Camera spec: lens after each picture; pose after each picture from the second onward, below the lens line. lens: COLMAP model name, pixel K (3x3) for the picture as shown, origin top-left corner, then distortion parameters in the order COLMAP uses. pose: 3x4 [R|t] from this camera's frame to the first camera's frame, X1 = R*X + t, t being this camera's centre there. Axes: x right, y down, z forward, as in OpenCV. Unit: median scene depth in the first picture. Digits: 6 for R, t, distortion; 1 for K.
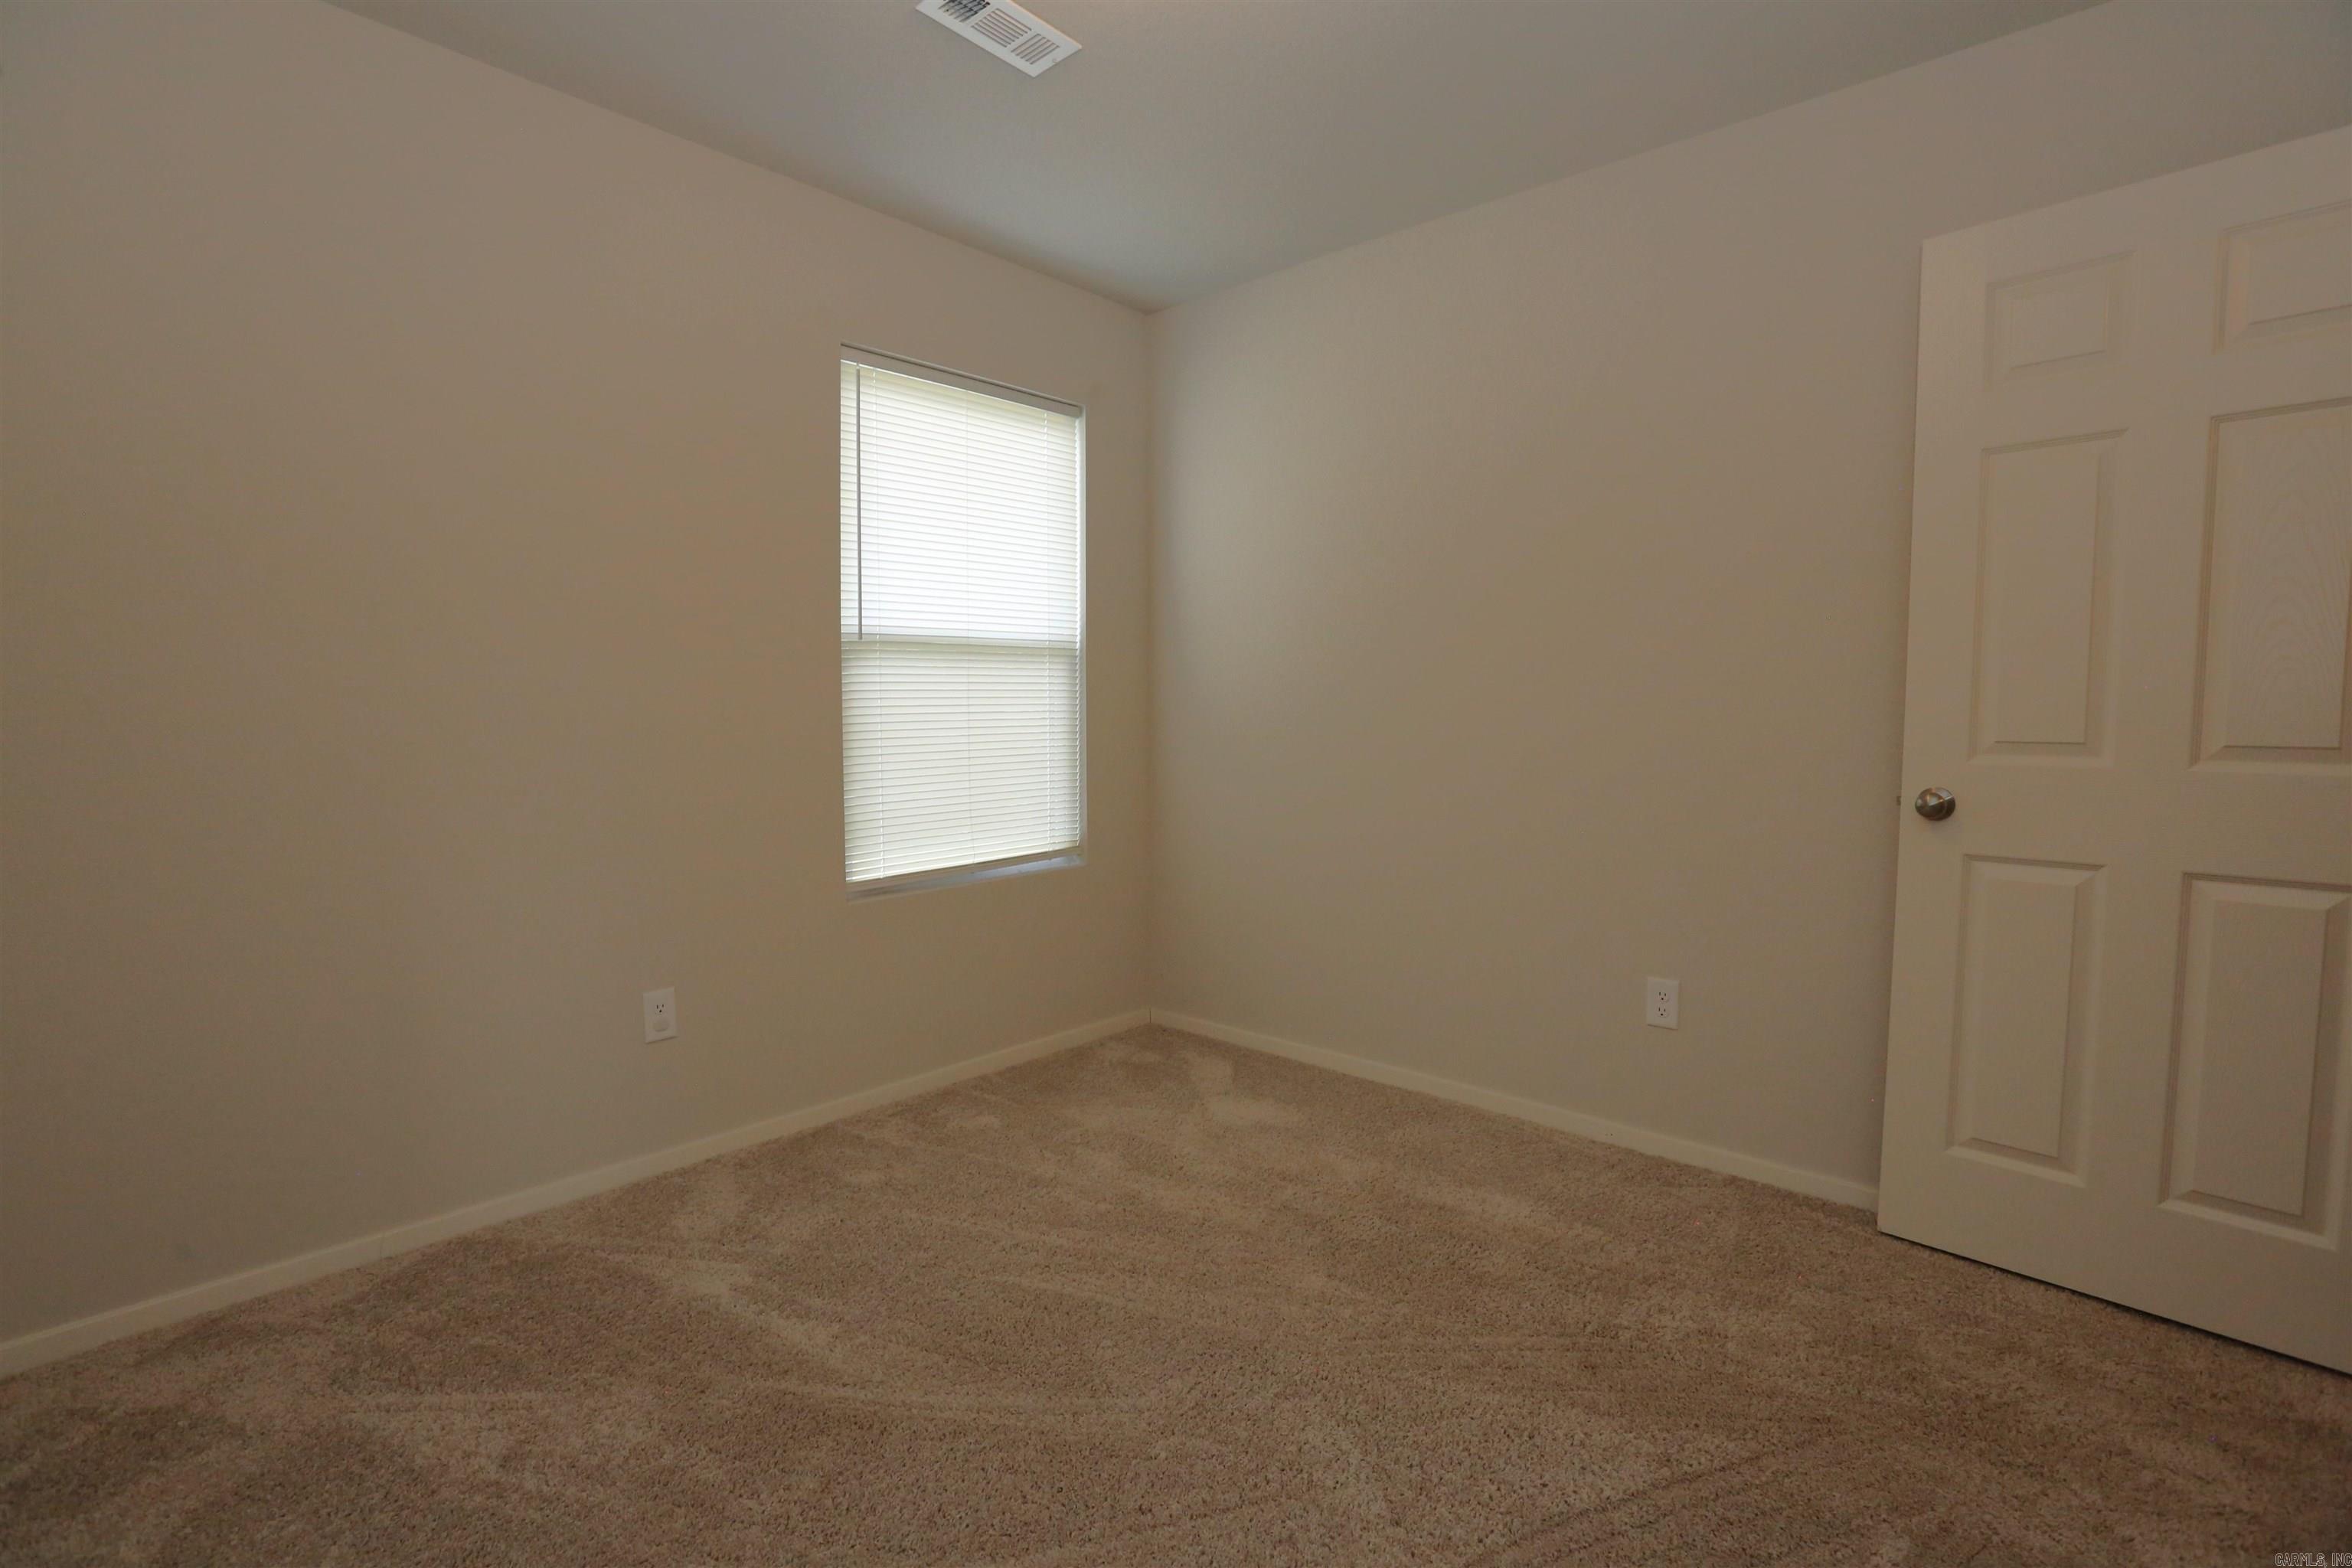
lens RADIAL K [[1066.9, 0, 1169.9], [0, 1066.9, 776.4], [0, 0, 1]] dist [-0.056530, 0.021976]
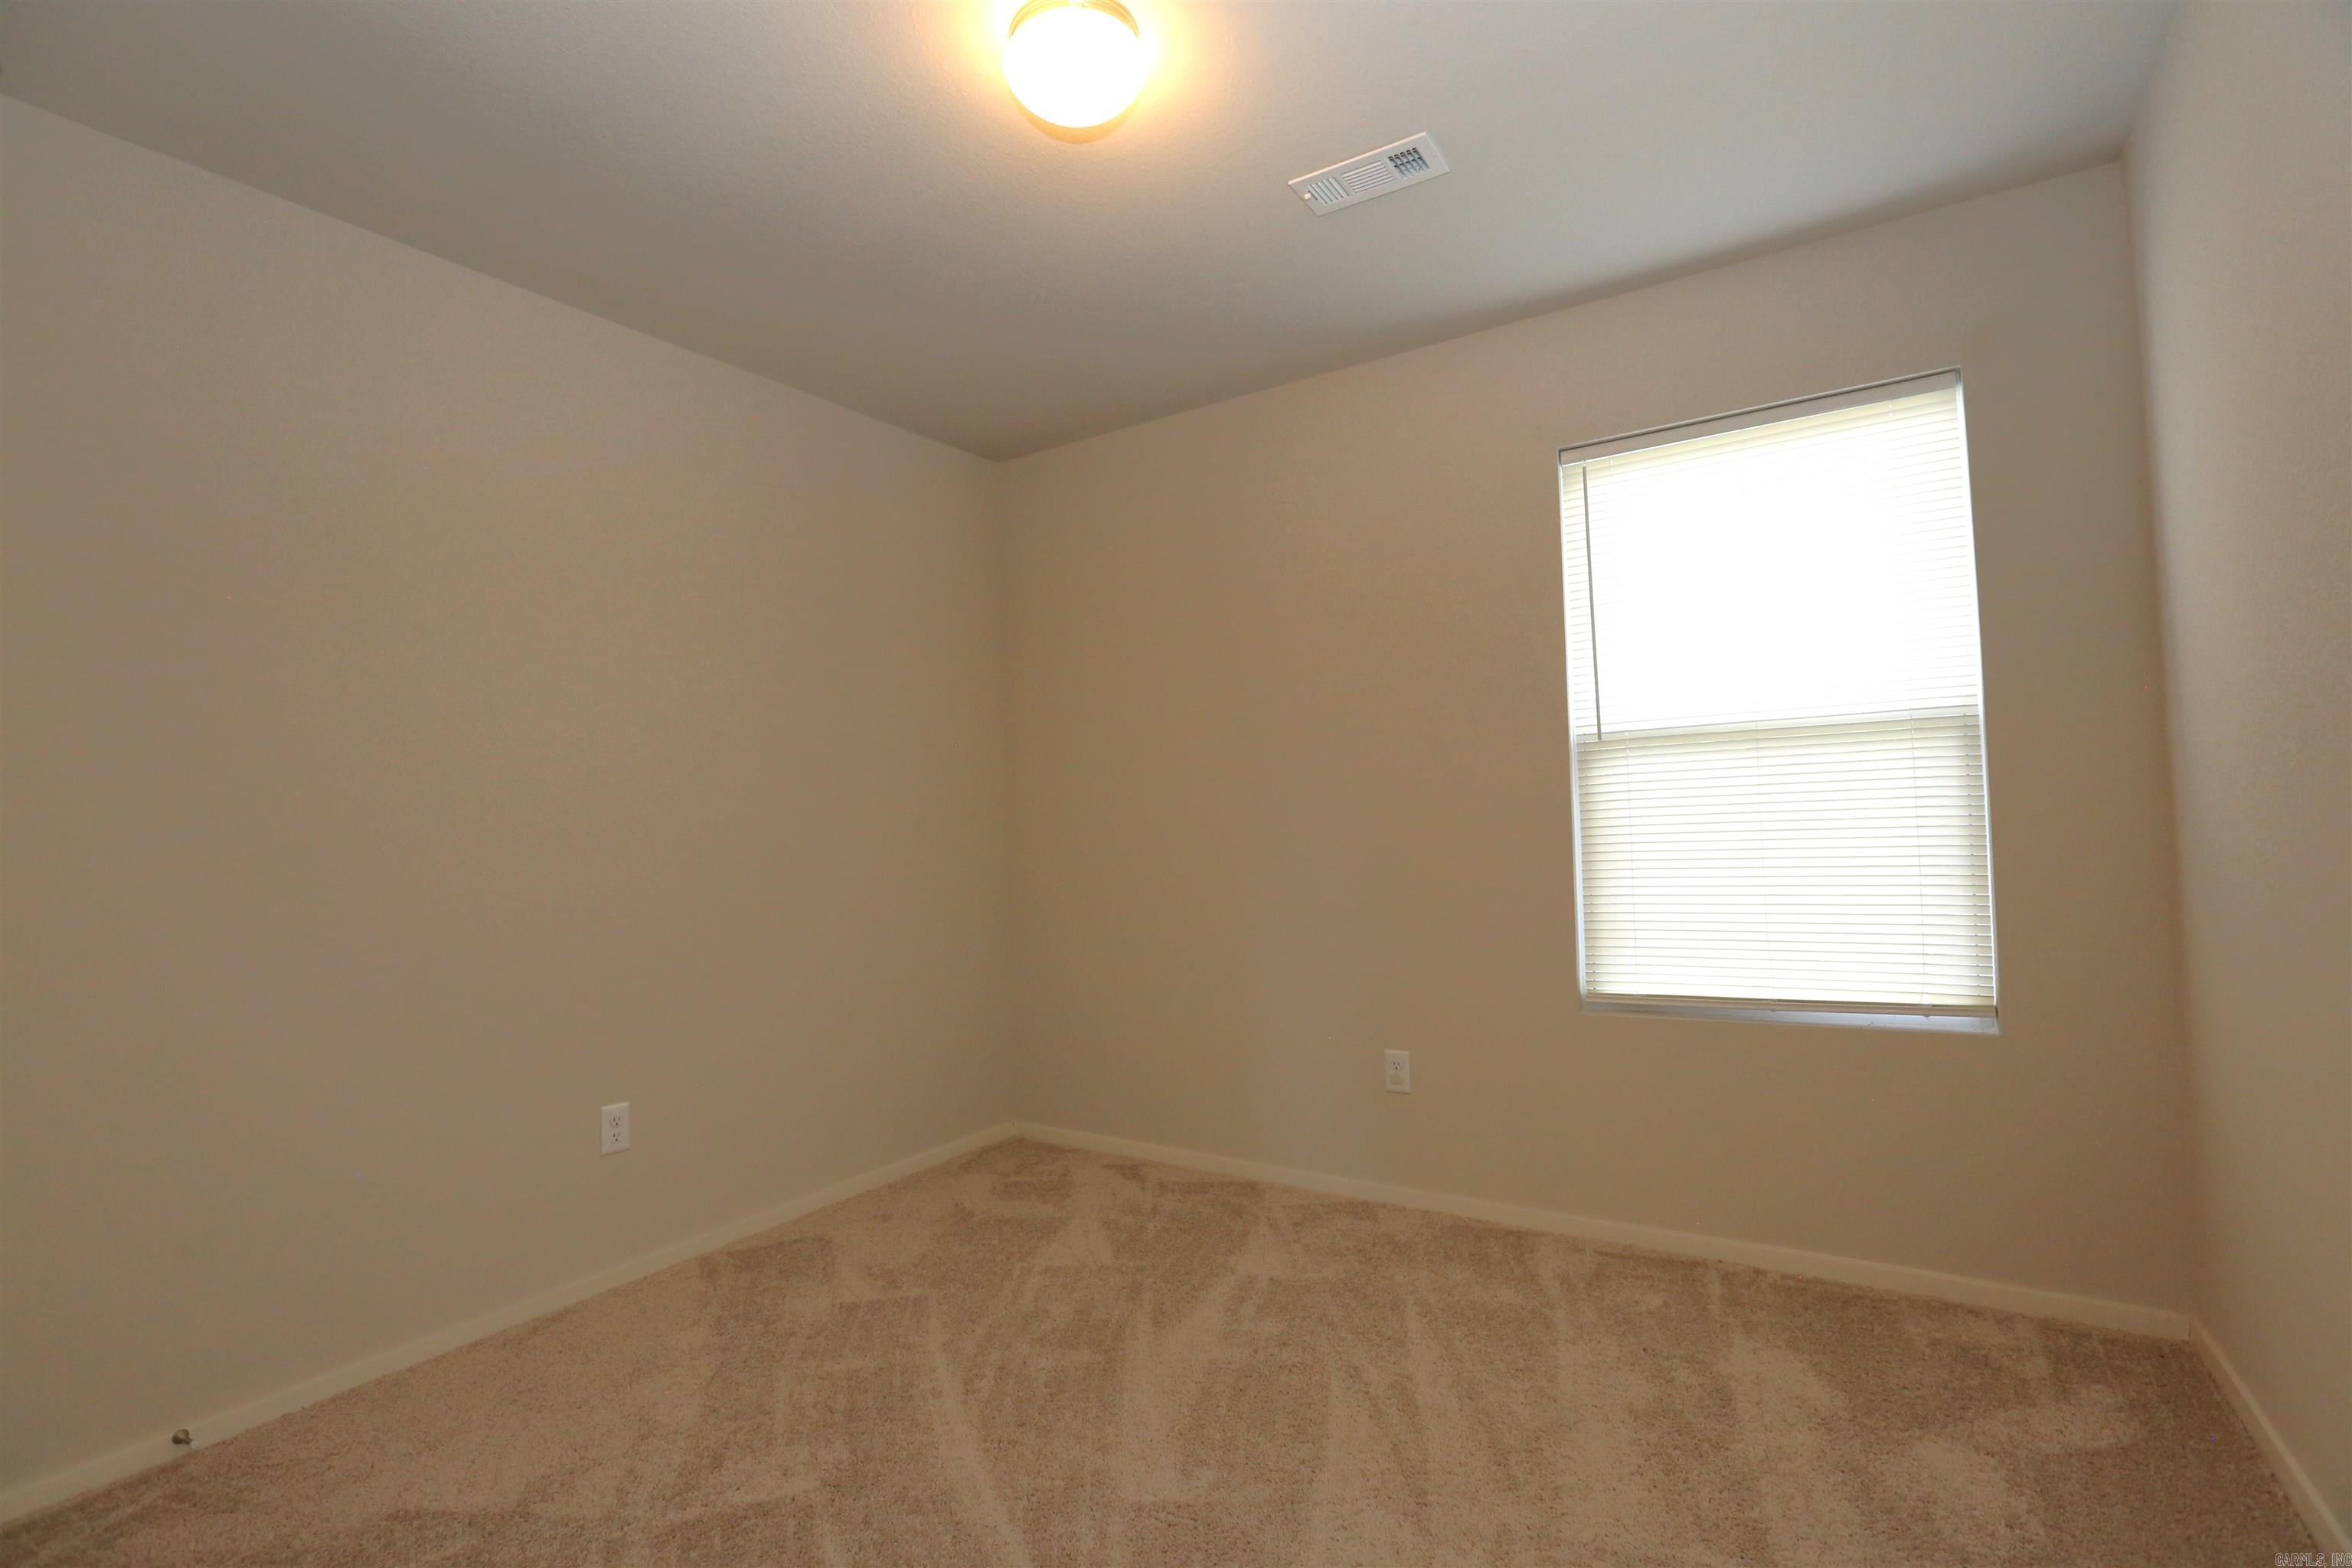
lens RADIAL K [[1066.9, 0, 1169.9], [0, 1066.9, 776.4], [0, 0, 1]] dist [-0.056530, 0.021976]
pose [[0.155464, -0.046623, -0.986741, 0.593239], [-0.034750, 0.998009, -0.052631, -0.031400], [0.987230, 0.042472, 0.153534, 0.469609]]
